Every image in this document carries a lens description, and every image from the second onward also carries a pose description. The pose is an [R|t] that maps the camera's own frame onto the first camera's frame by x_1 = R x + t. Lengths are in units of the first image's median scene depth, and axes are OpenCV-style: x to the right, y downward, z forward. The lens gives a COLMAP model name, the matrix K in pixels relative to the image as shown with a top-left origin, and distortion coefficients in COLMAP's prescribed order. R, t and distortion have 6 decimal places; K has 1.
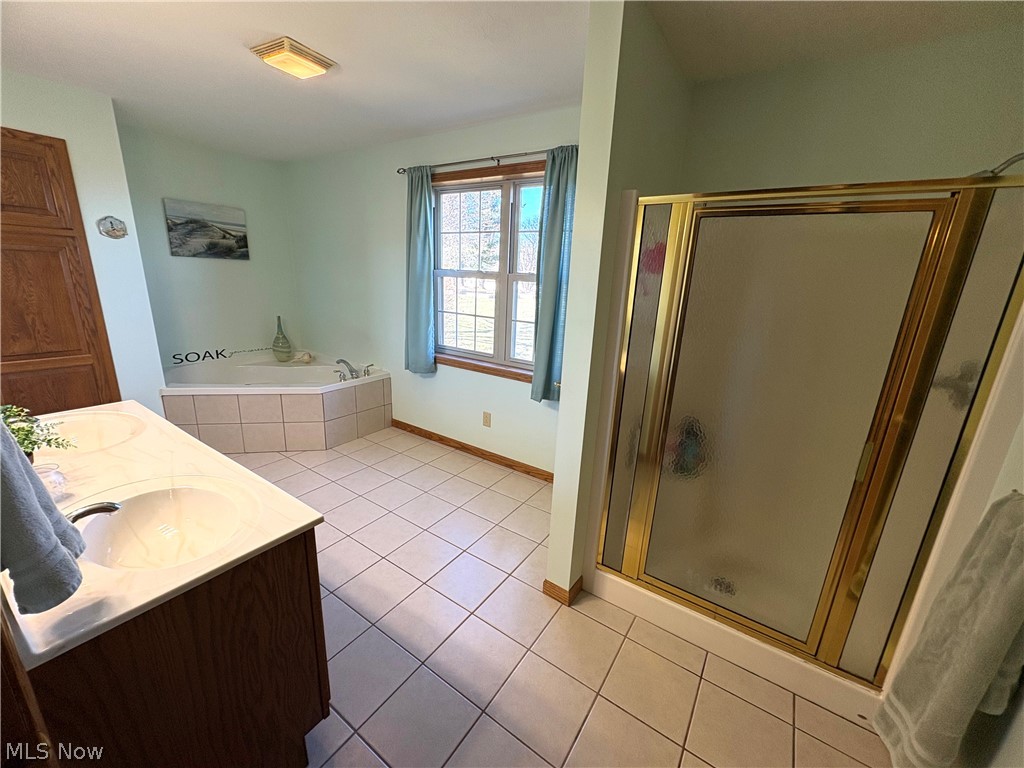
lens RADIAL K [[406.2, 0, 512.0], [0, 406.2, 384.0], [0, 0, 1]] dist [0.000041, -0.000246]
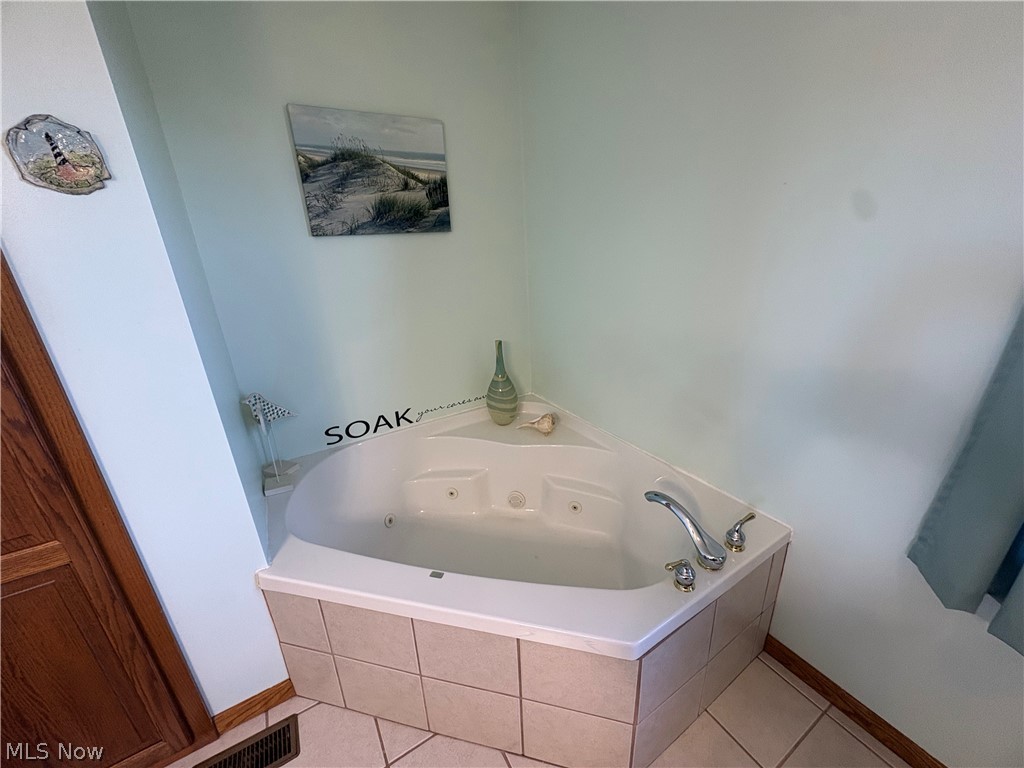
lens RADIAL K [[406.2, 0, 512.0], [0, 406.2, 384.0], [0, 0, 1]] dist [0.000041, -0.000246]
pose [[0.904127, 0.064677, -0.422341, -0.389706], [-0.027640, 0.995260, 0.093244, -0.183335], [0.426370, -0.072631, 0.901628, 0.621982]]
